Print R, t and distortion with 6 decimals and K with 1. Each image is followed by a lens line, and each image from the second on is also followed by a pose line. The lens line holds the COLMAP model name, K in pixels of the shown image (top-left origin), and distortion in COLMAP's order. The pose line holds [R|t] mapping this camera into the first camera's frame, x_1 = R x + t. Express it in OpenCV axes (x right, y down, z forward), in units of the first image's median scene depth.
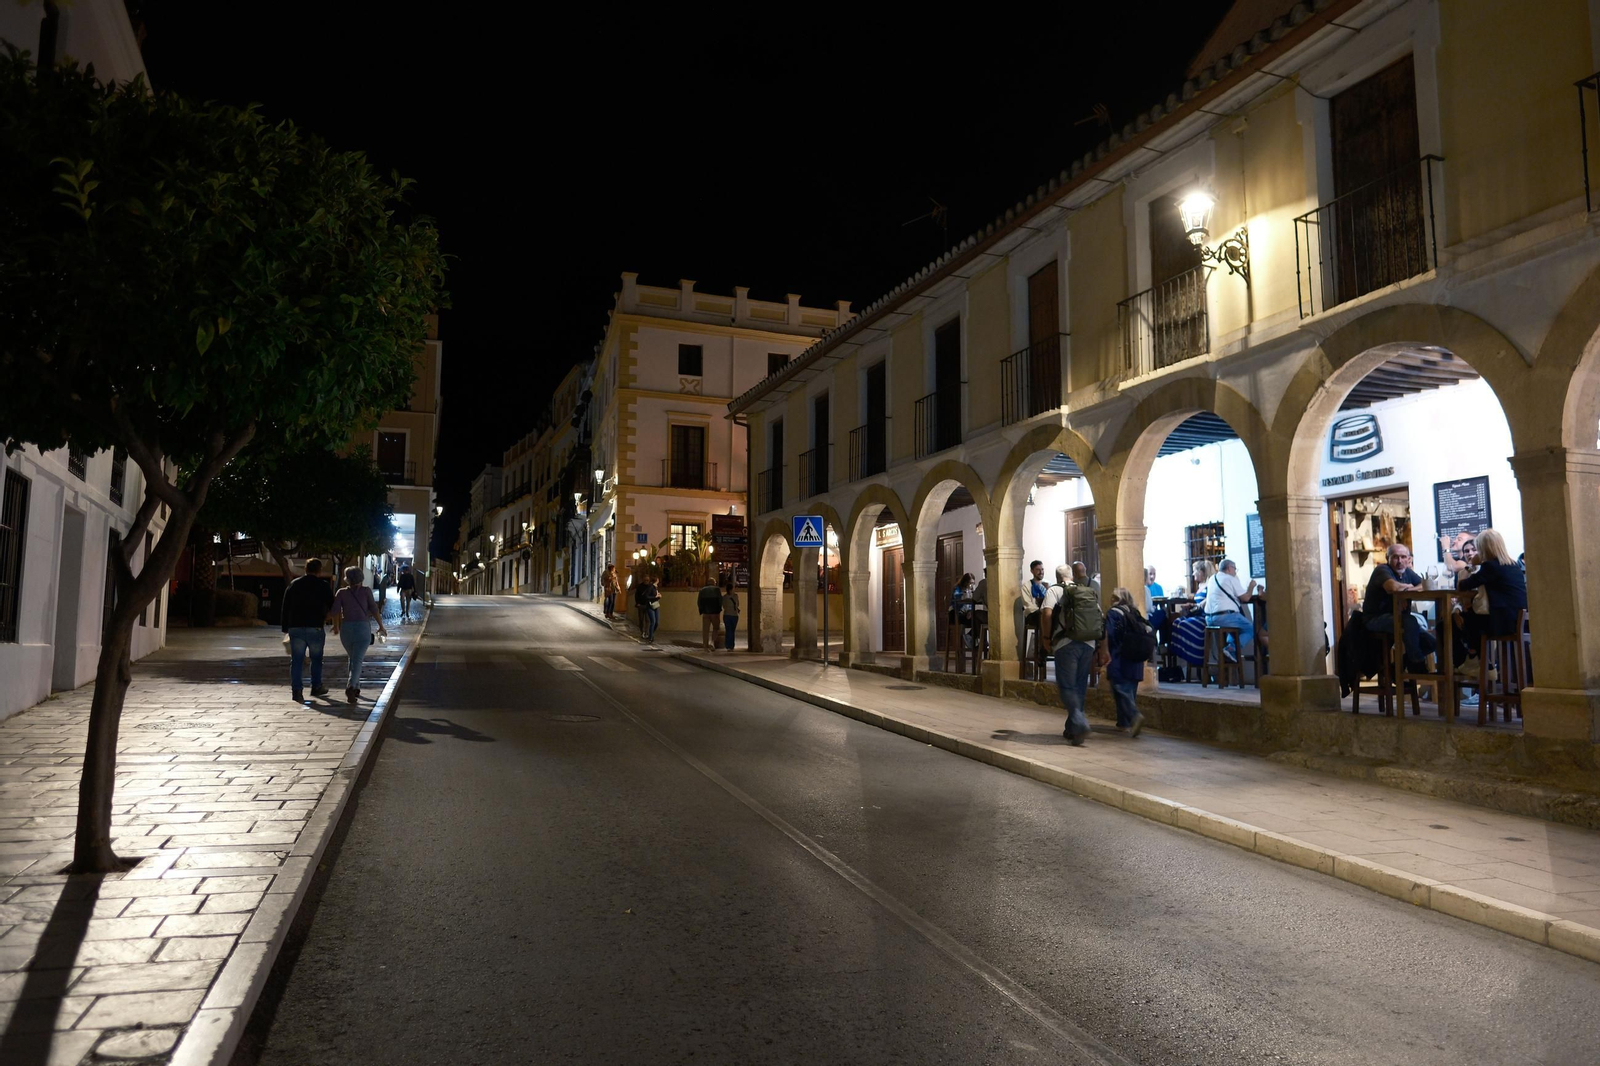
lens RADIAL K [[1128.0, 0, 800.0], [0, 1128.0, 533.0], [0, 0, 1]] dist [-0.001089, -0.002011]
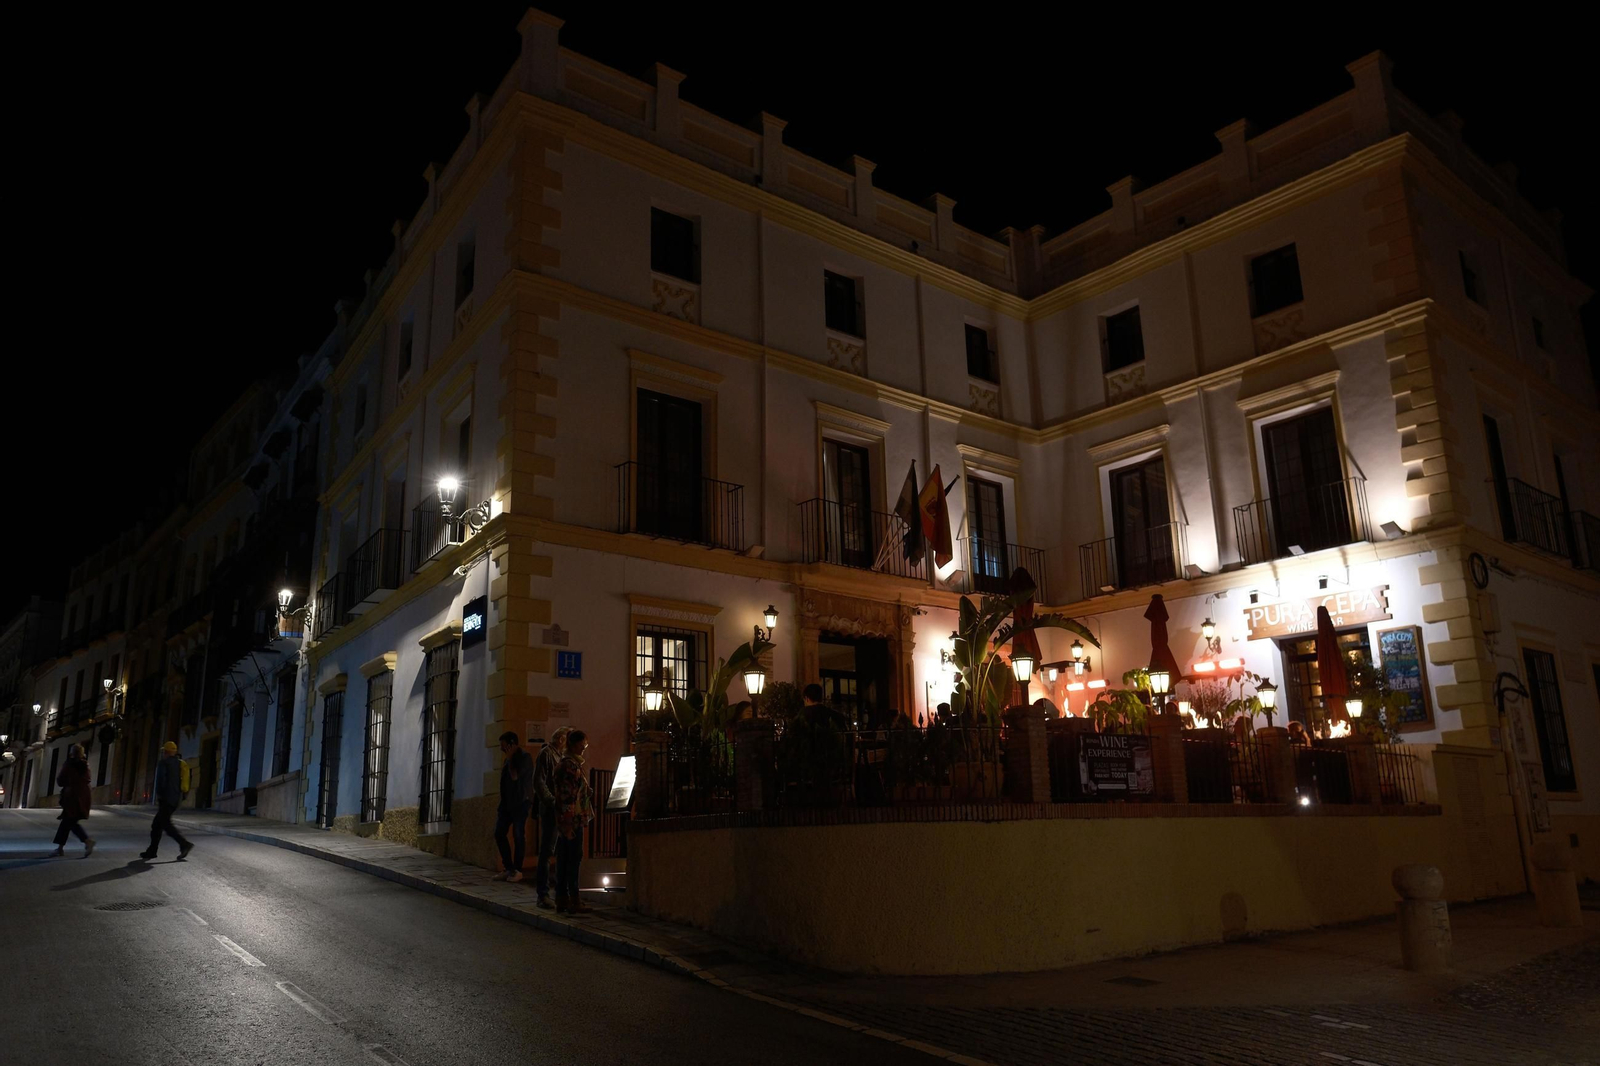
lens RADIAL K [[1128.0, 0, 800.0], [0, 1128.0, 533.0], [0, 0, 1]] dist [-0.001089, -0.002011]
pose [[0.943646, 0.041328, 0.328367, -0.186017], [0.010730, 0.987831, -0.155161, 0.019933], [-0.330783, 0.149941, 0.931719, 0.602475]]
